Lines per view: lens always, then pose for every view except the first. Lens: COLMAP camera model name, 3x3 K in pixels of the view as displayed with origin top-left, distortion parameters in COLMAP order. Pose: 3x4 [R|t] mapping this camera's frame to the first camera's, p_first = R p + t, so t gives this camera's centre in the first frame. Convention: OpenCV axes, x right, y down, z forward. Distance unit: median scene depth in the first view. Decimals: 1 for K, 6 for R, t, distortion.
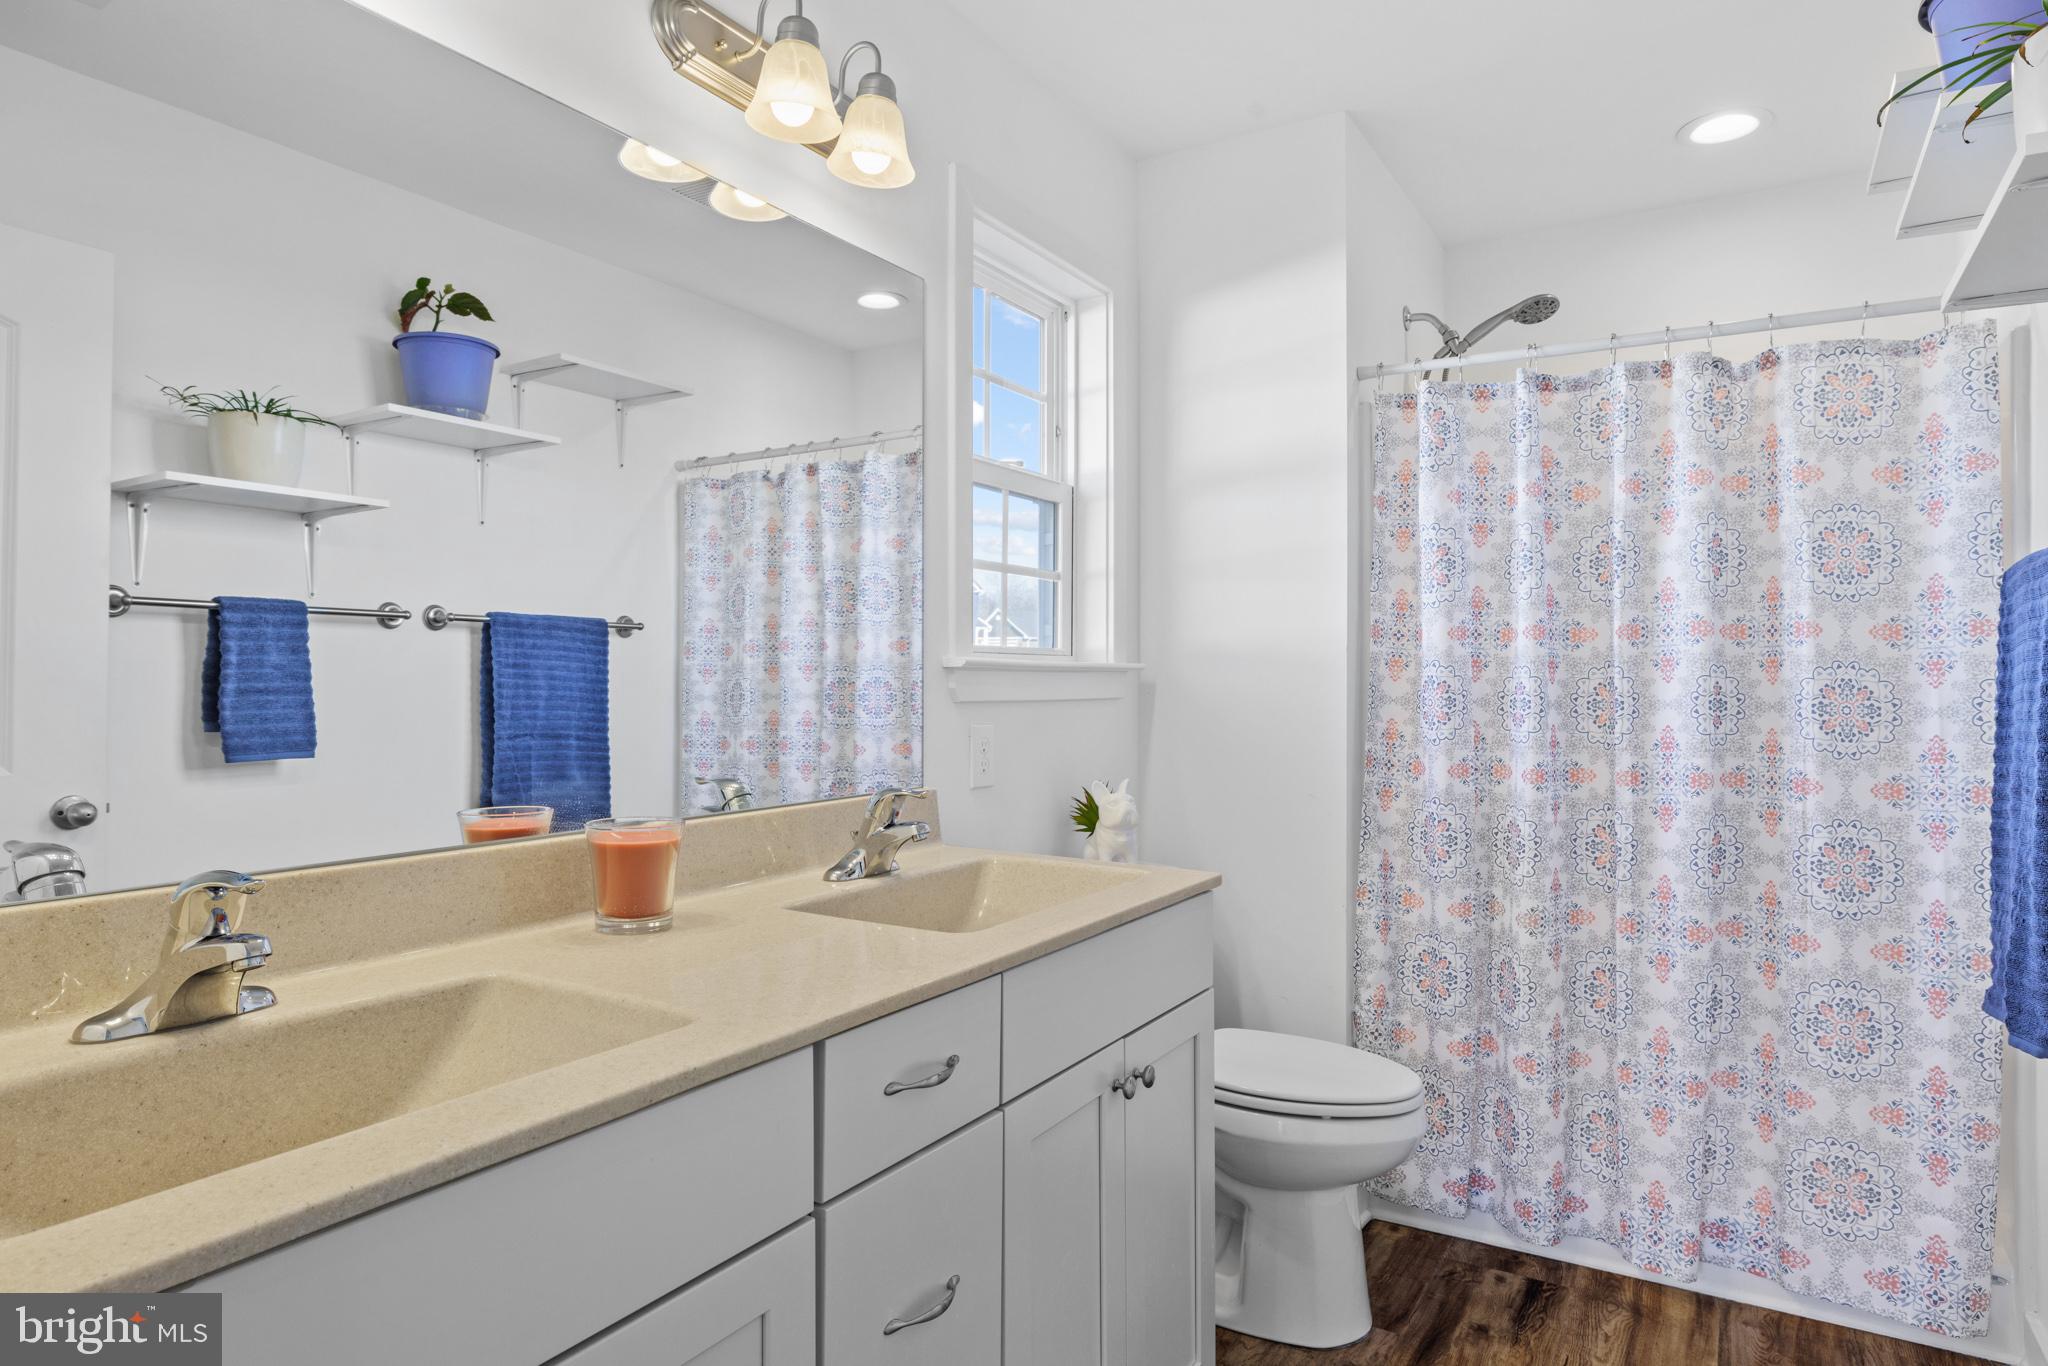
lens RADIAL K [[1209.6, 0, 1031.9], [0, 1209.6, 667.6], [0, 0, 1]] dist [-0.002060, -0.000045]
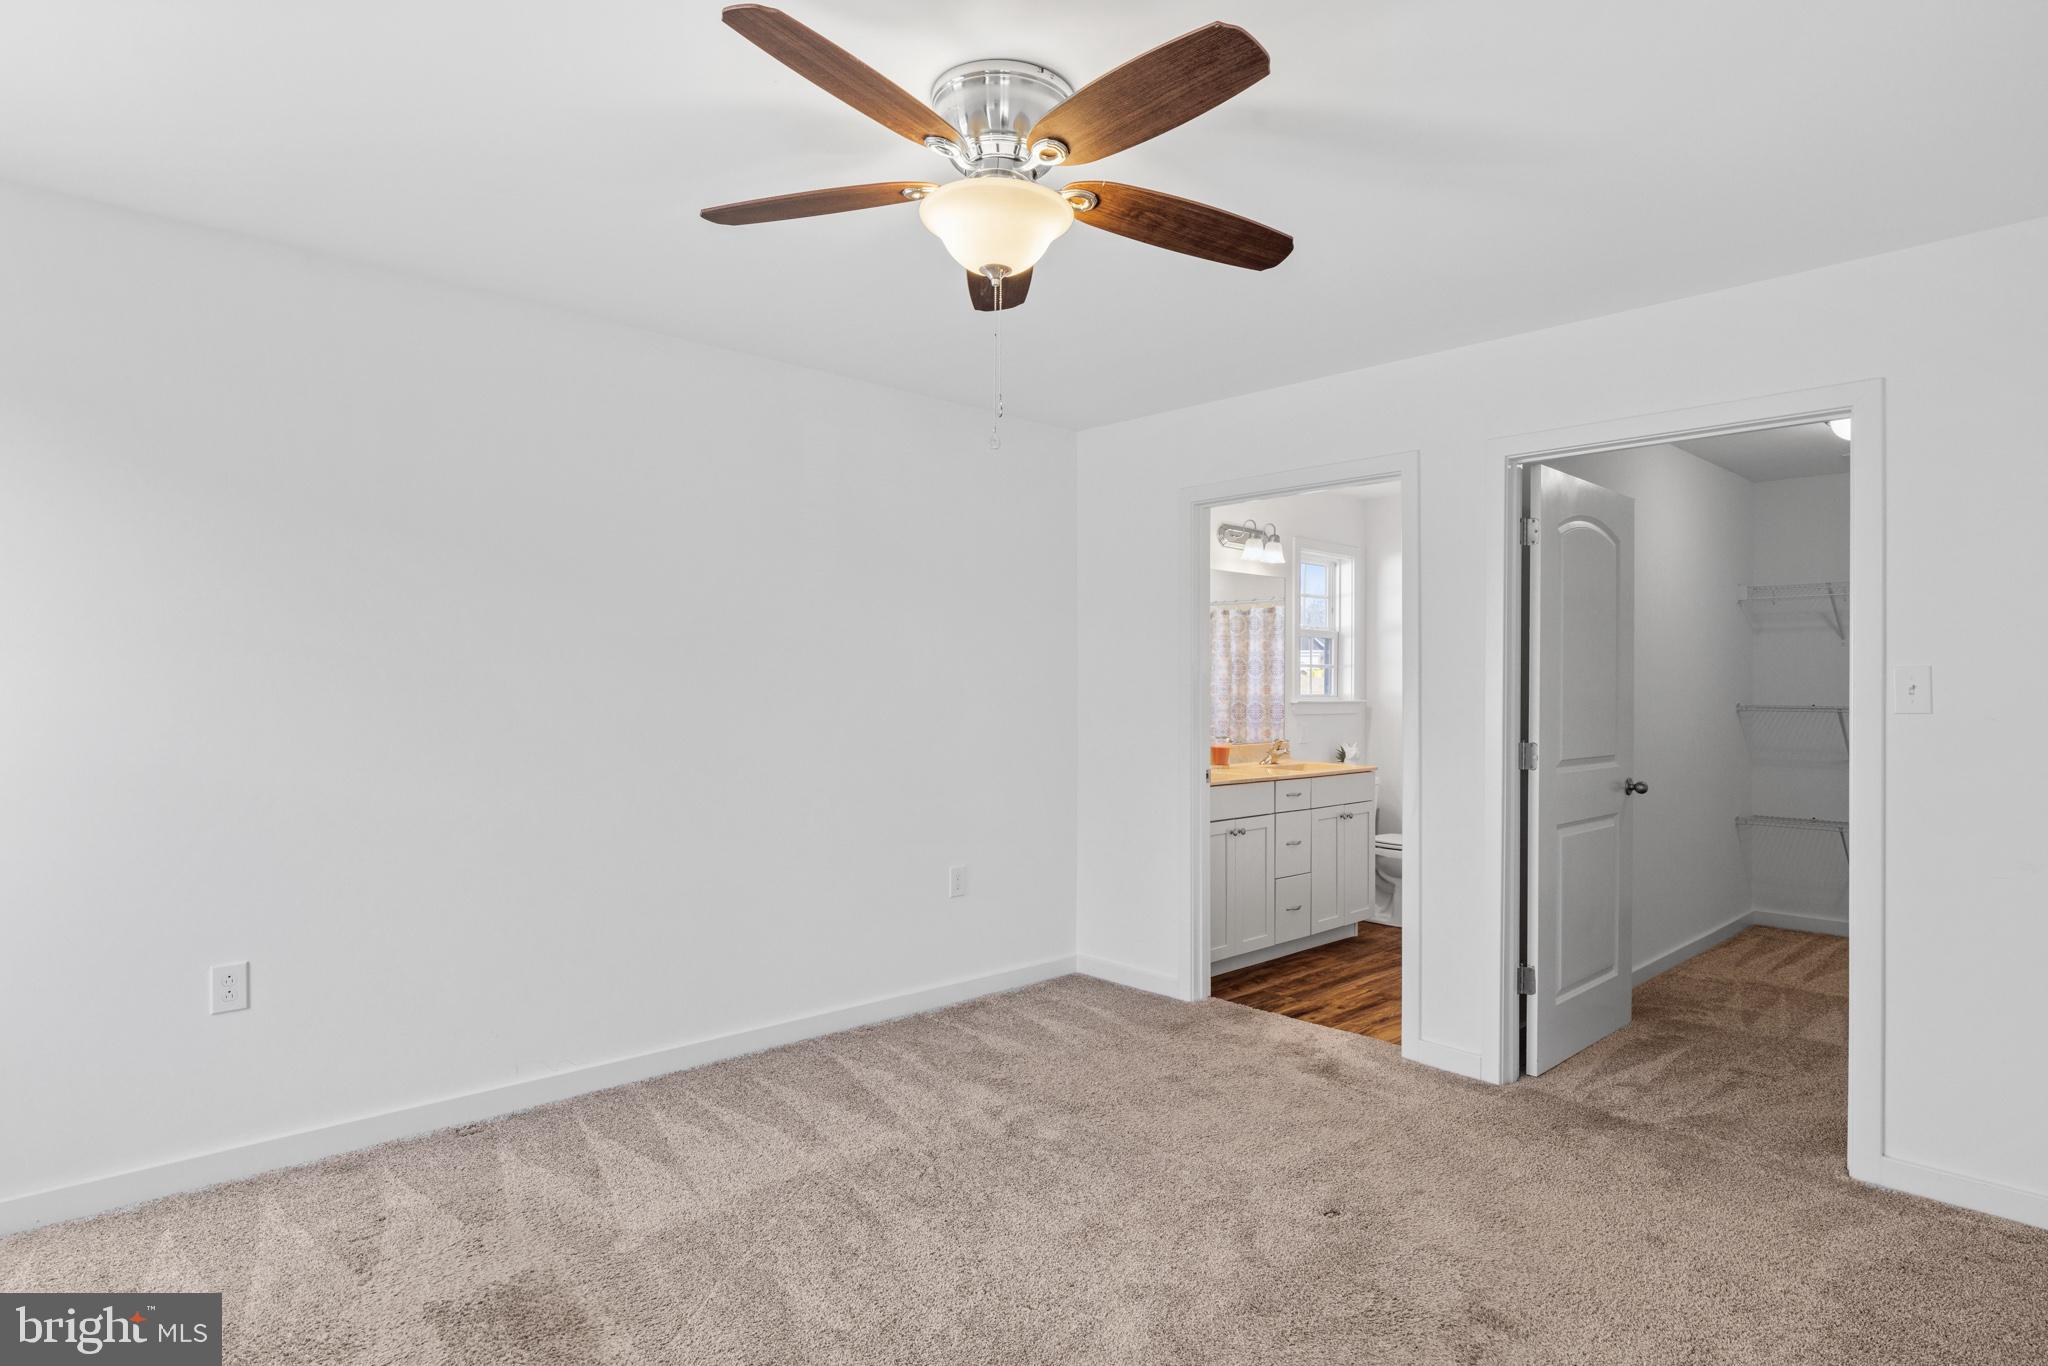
lens RADIAL K [[1102.3, 0, 1042.7], [0, 1102.3, 676.1], [0, 0, 1]] dist [0.000280, 0.000393]
pose [[0.966492, 0.001658, -0.256691, 0.033812], [-0.001426, 0.999998, 0.001090, -0.067521], [0.256693, -0.000688, 0.966493, -1.742355]]
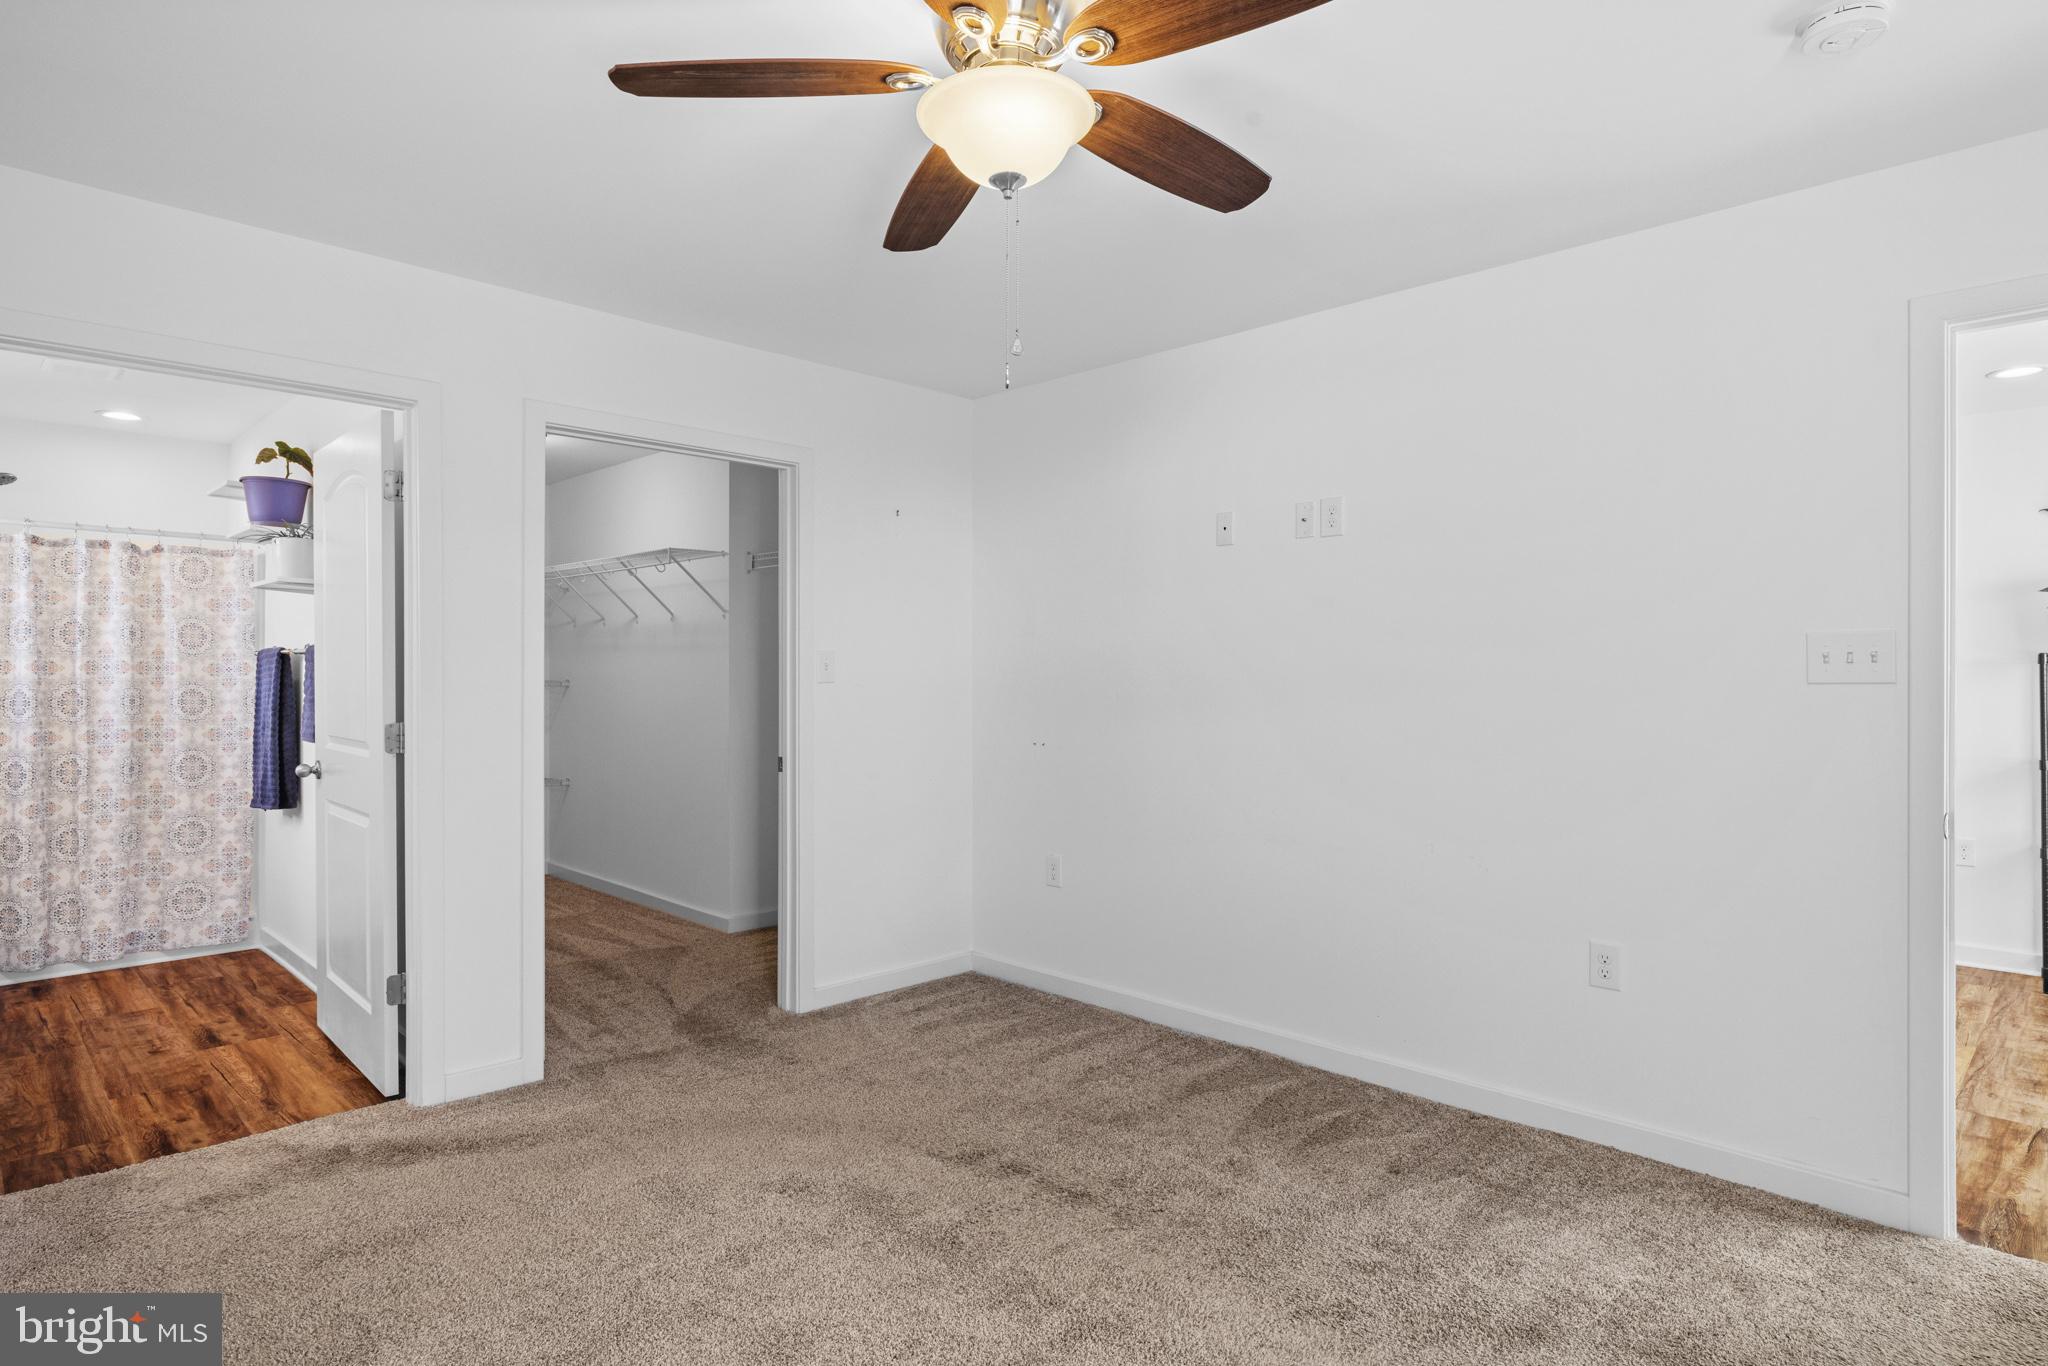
lens RADIAL K [[1102.3, 0, 1024.2], [0, 1102.3, 671.3], [0, 0, 1]] dist [0.000280, 0.000393]
pose [[0.245288, 0.003490, 0.969444, -0.977646], [-0.008374, 0.999964, -0.001481, -0.034216], [-0.969414, -0.007755, 0.245308, -1.065939]]
